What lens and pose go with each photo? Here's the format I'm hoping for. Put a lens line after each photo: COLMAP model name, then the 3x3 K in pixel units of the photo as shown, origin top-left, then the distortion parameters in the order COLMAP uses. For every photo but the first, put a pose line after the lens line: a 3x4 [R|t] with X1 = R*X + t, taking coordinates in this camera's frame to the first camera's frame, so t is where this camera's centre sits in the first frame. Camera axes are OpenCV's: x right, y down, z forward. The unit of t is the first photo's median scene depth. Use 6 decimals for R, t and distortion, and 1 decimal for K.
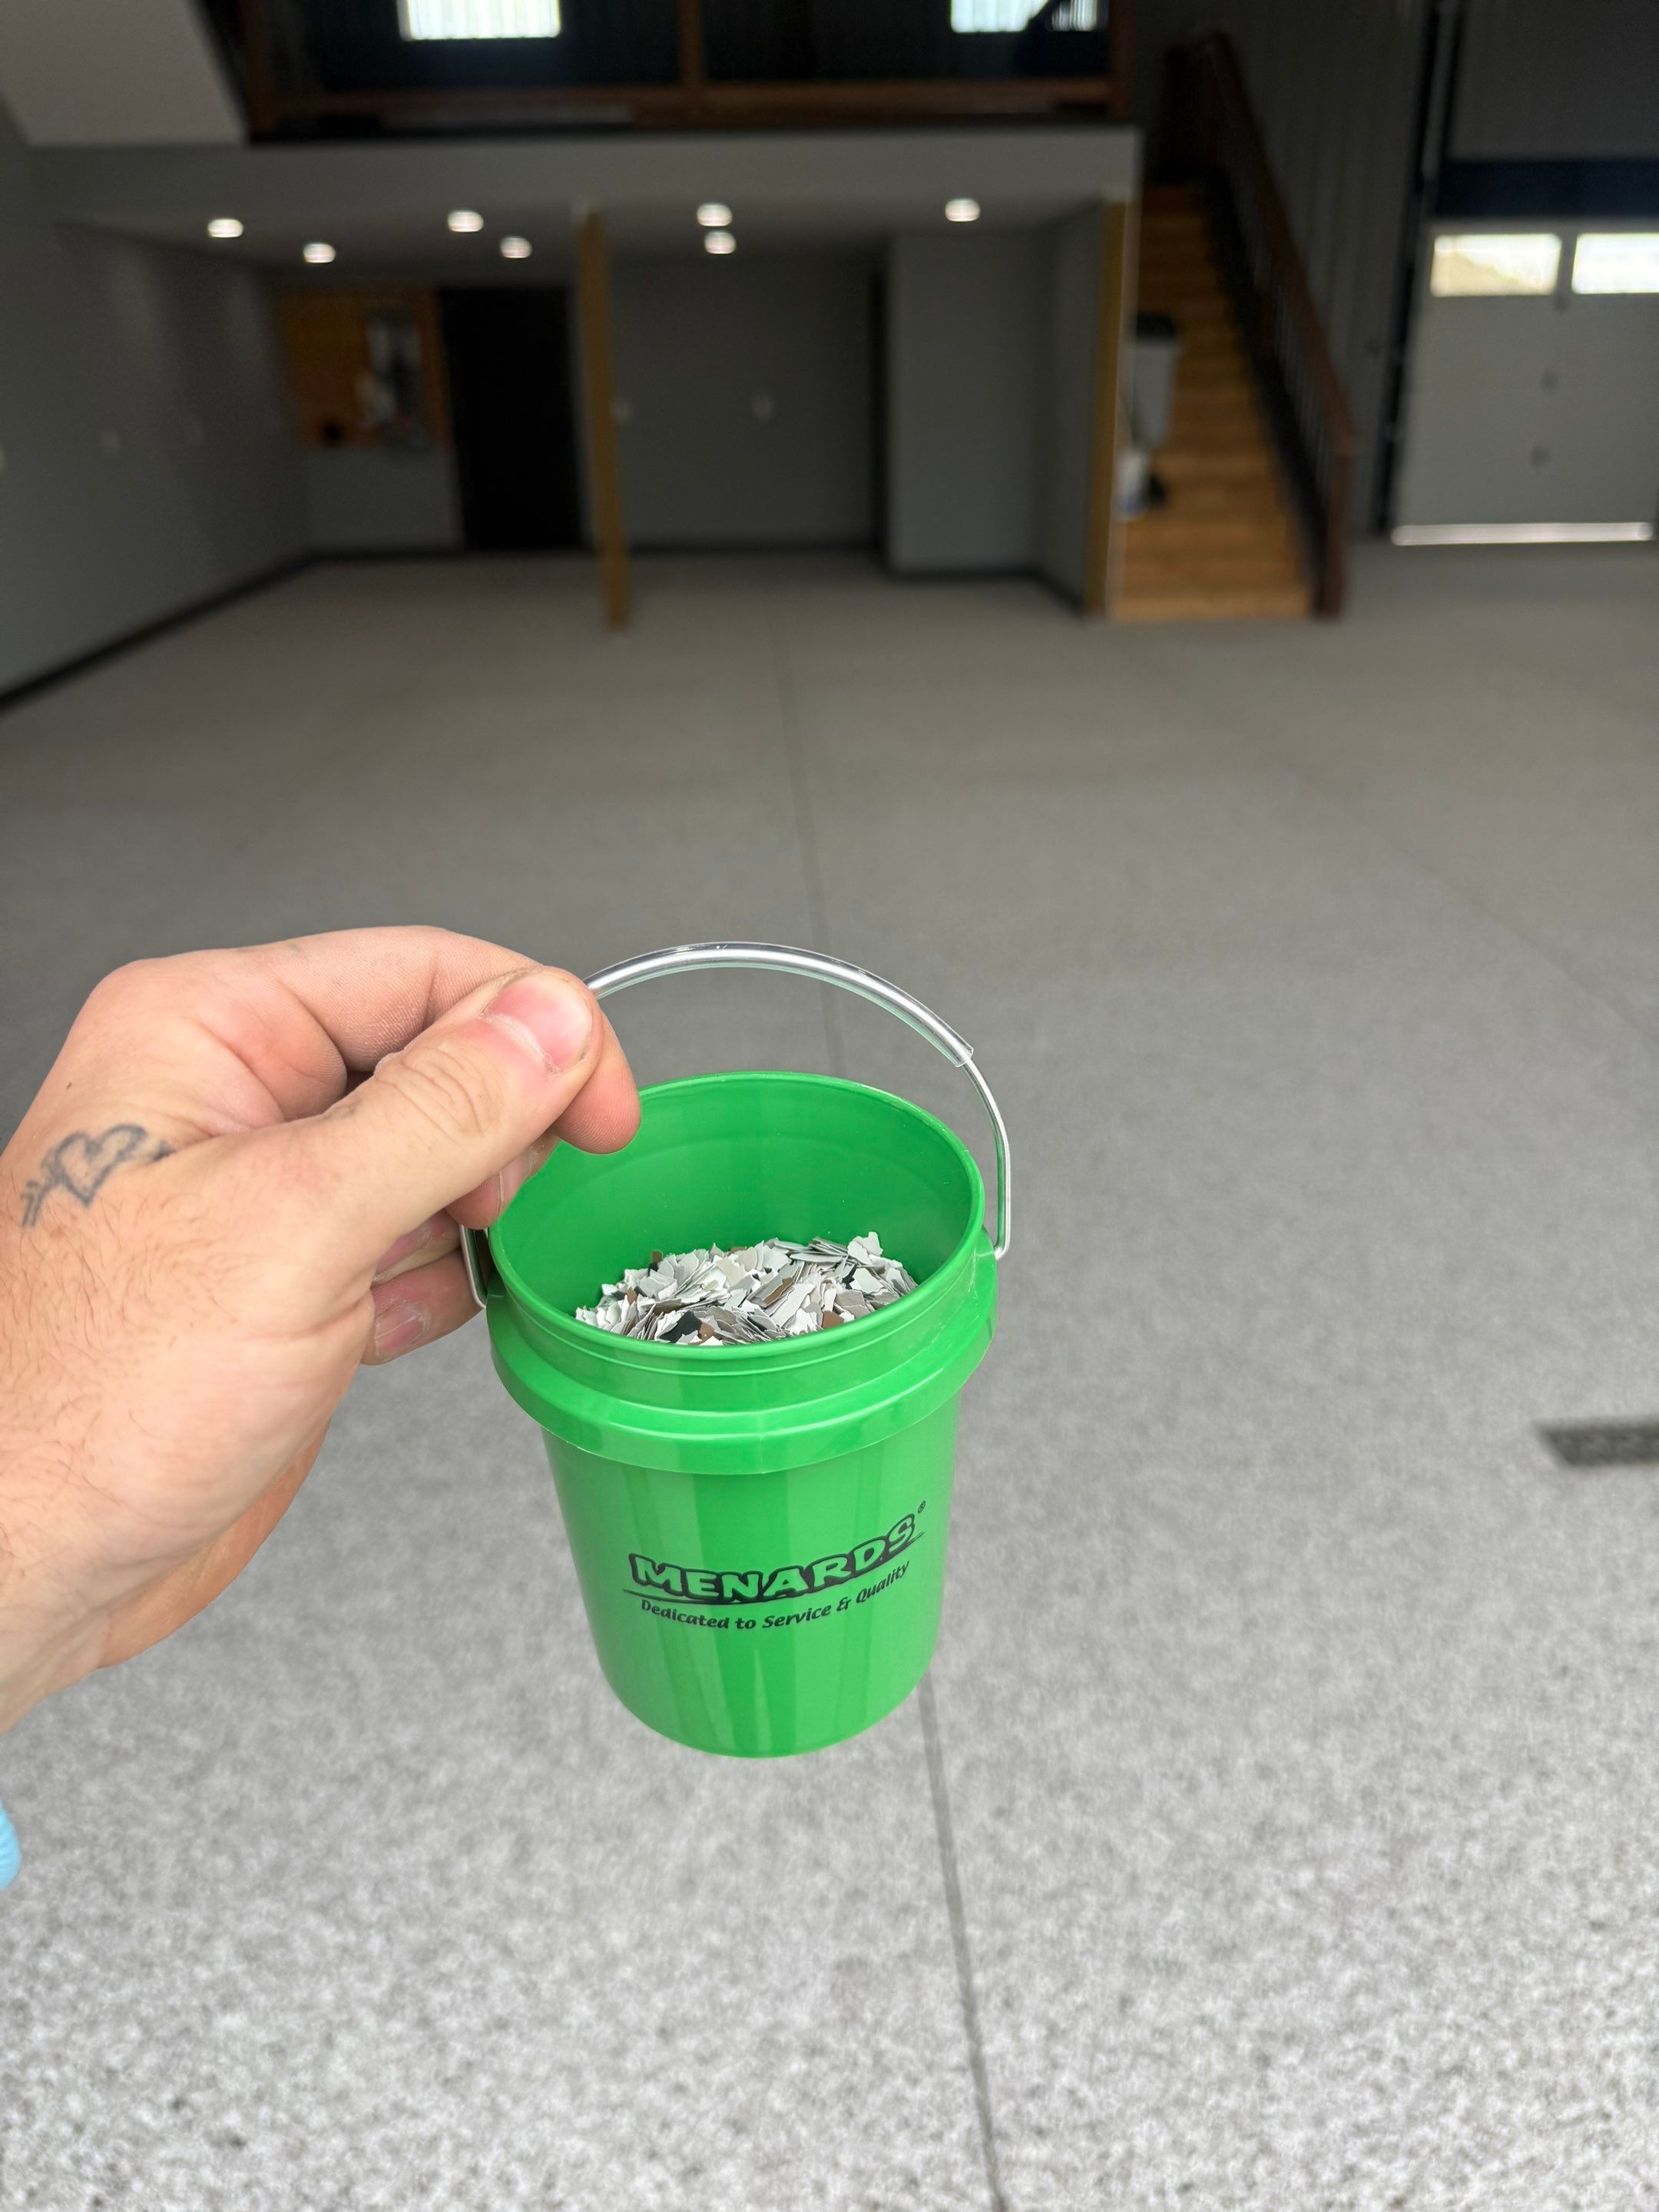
lens RADIAL K [[1632.7, 0, 833.0], [0, 1632.7, 1085.3], [0, 0, 1]] dist [-0.007037, -0.015607]
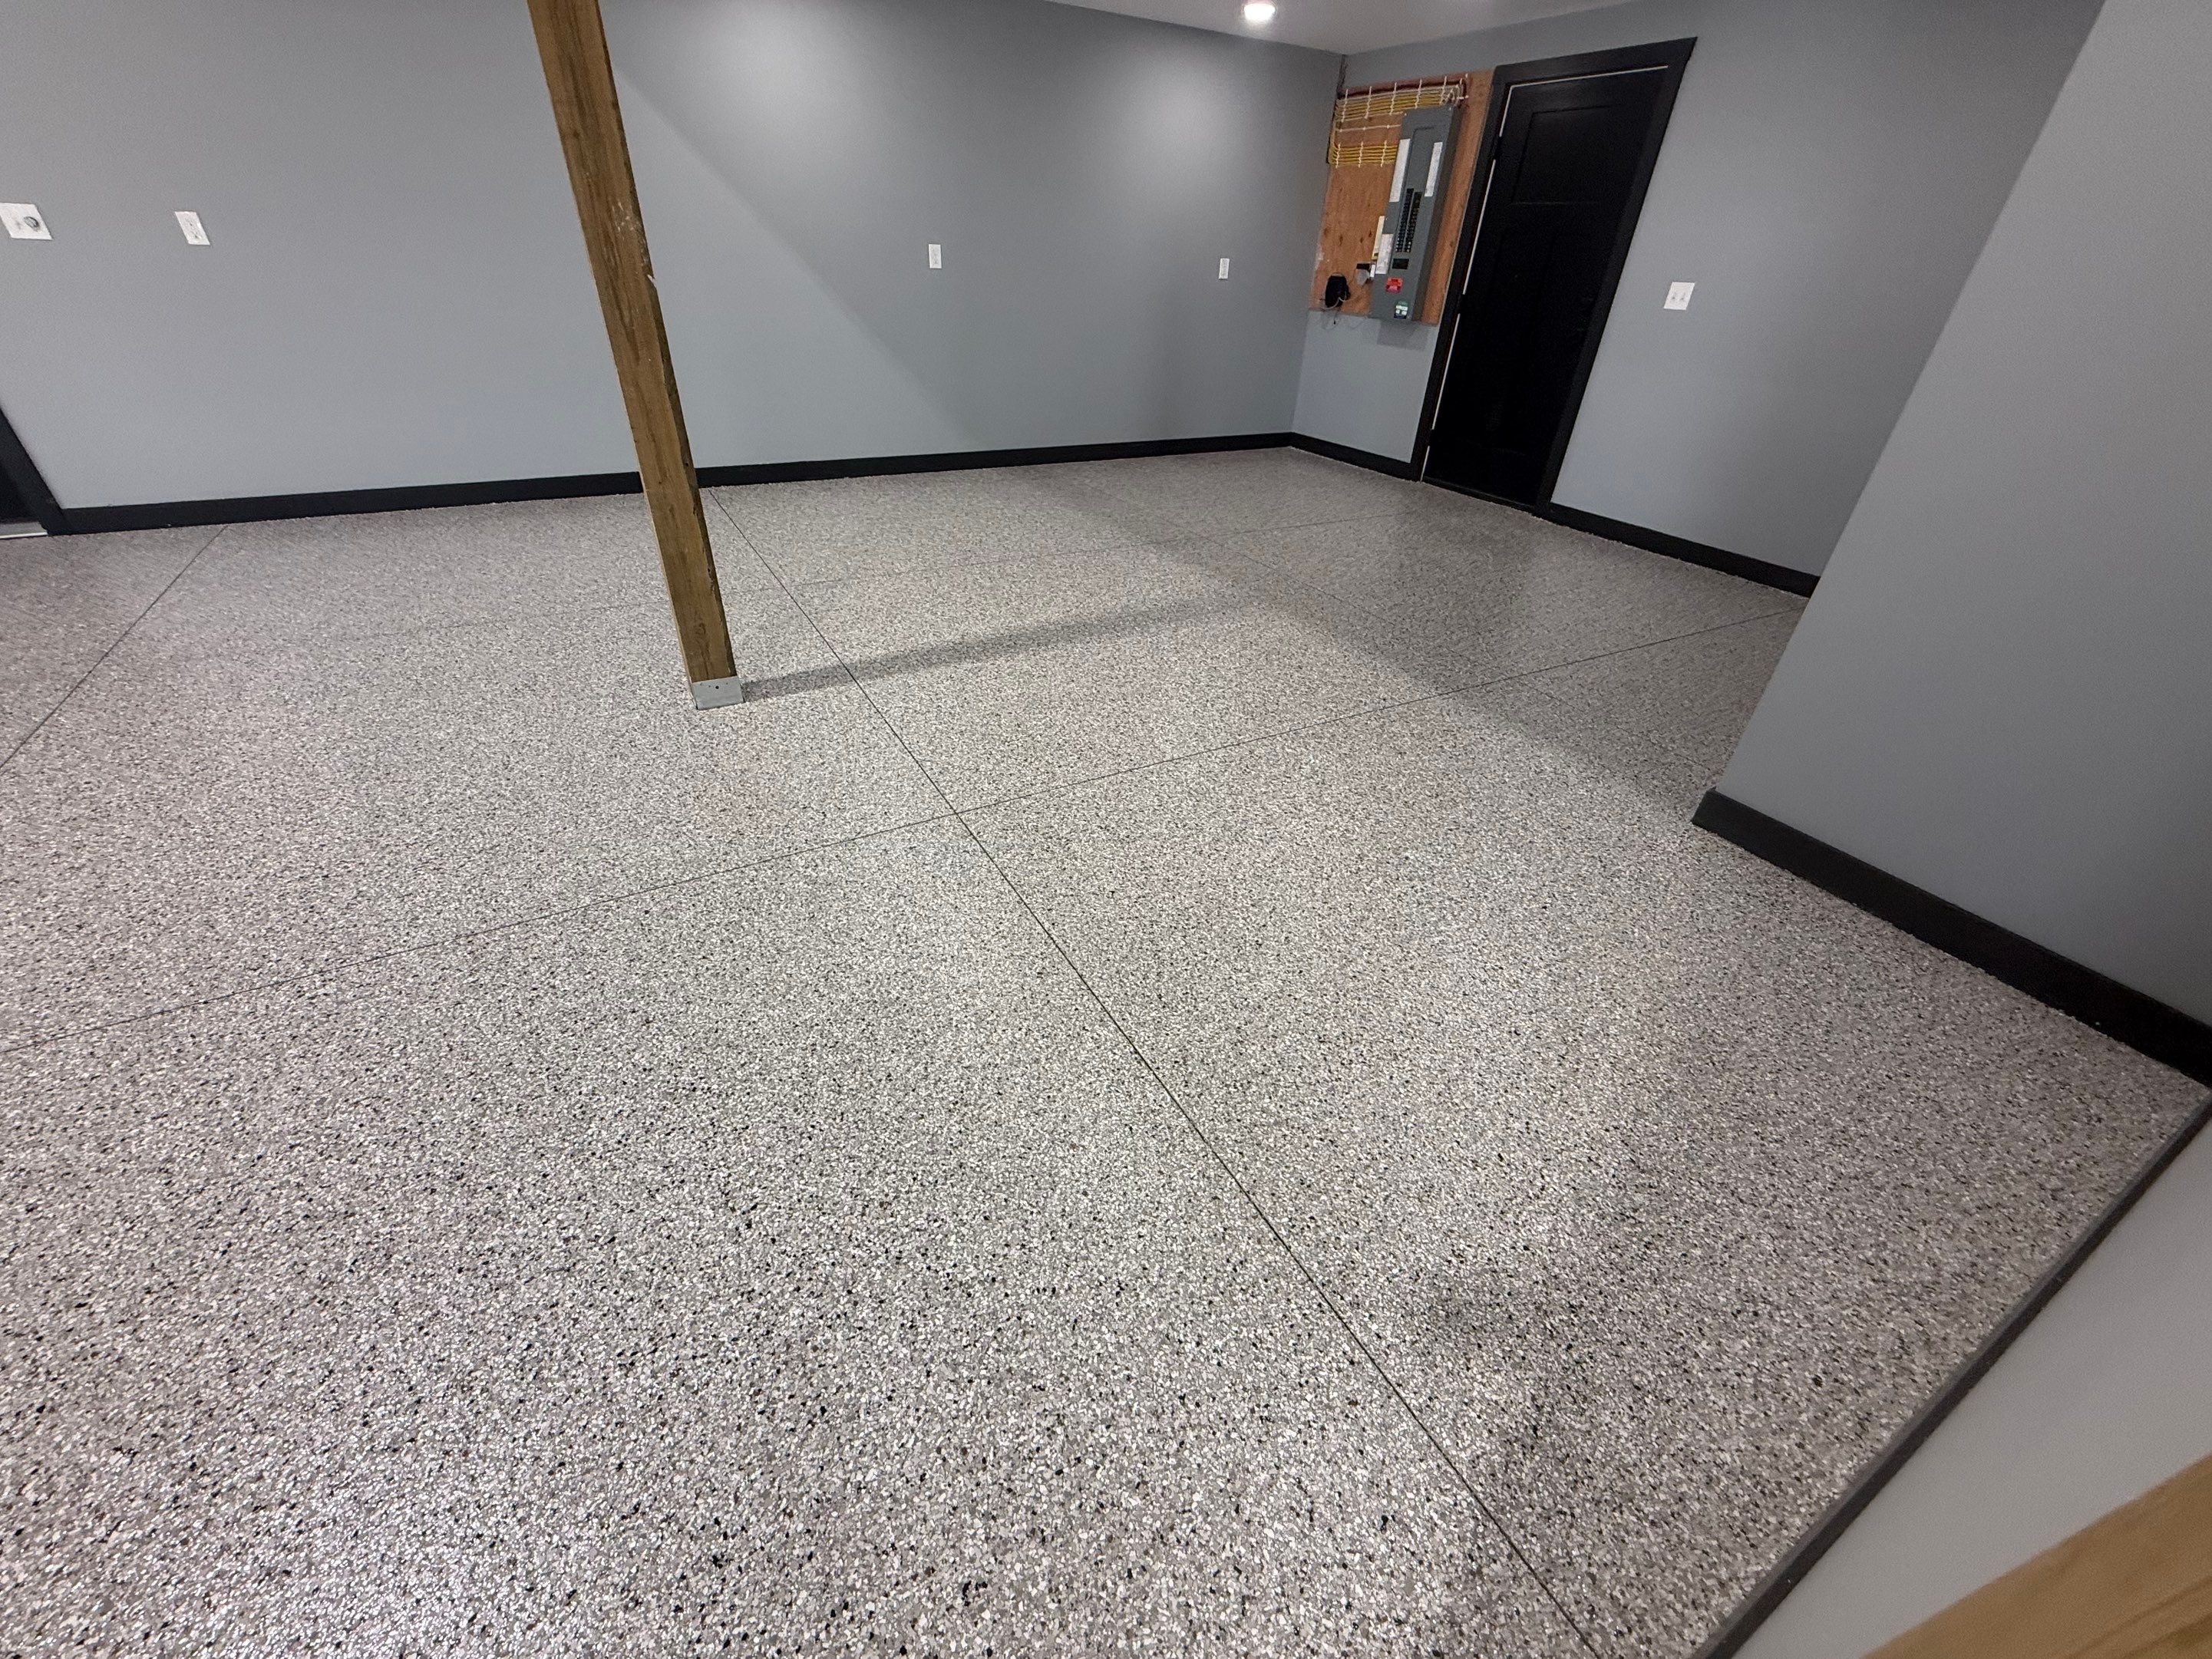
lens RADIAL K [[882.9, 0, 1102.3], [0, 882.9, 827.2], [0, 0, 1]] dist [-0.000549, 0.000056]
pose [[0.442939, 0.523582, -0.727782, 0.168536], [-0.406782, 0.840759, 0.357286, -0.443788], [0.798957, 0.137793, 0.585389, 1.061888]]
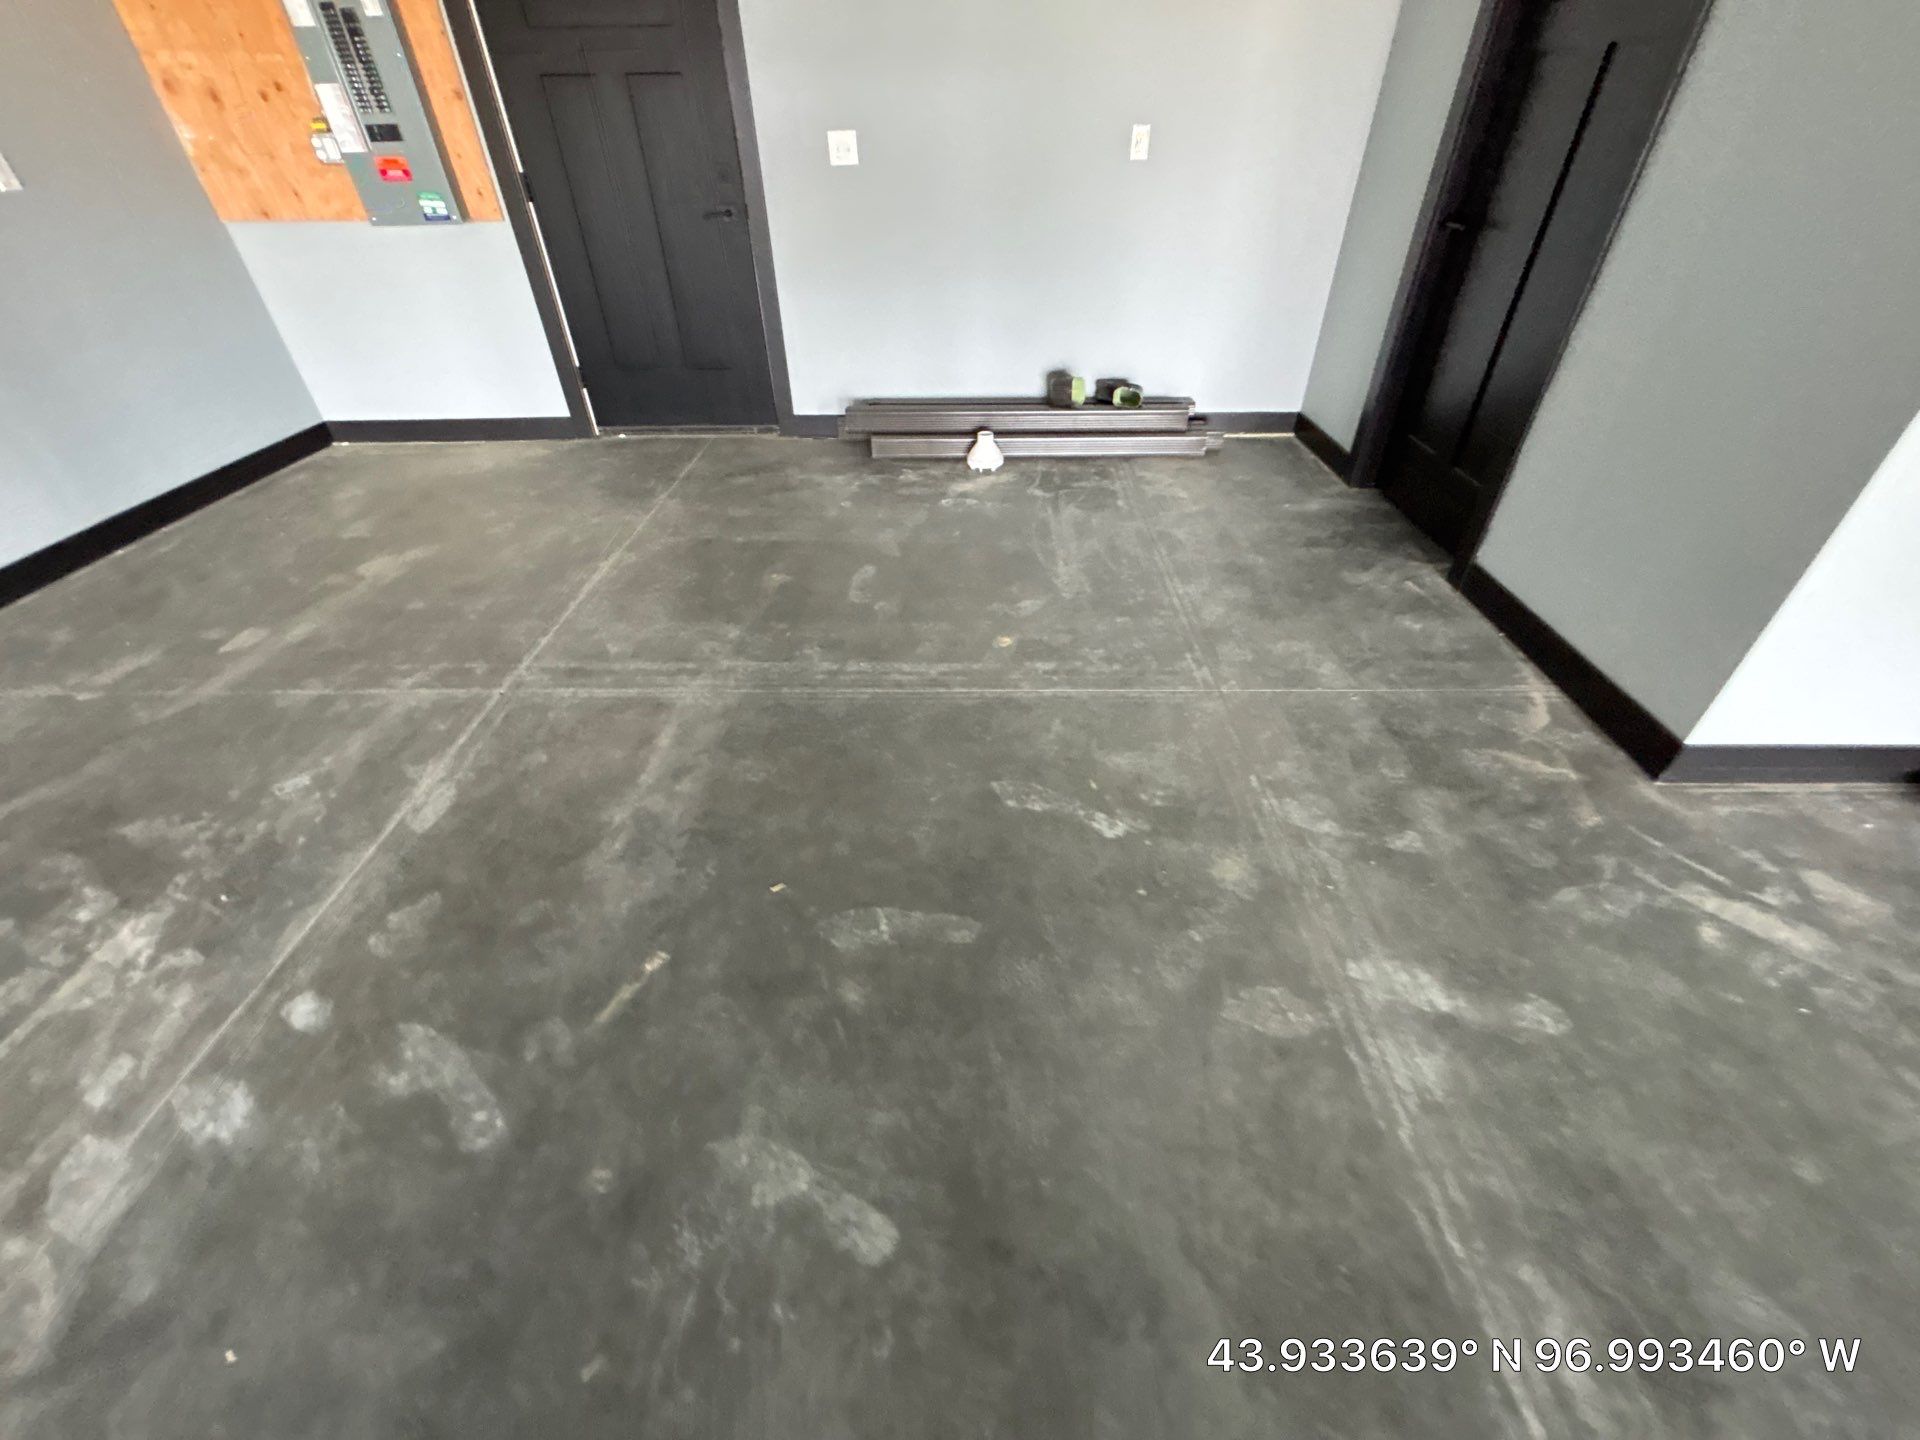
lens RADIAL K [[766.4, 0, 953.3], [0, 766.4, 717.5], [0, 0, 1]] dist [-0.000549, 0.000056]
pose [[0.997292, 0.047174, -0.056426, -0.120411], [-0.032188, 0.969775, 0.241867, -0.480251], [0.066131, -0.239396, 0.968667, 1.166535]]
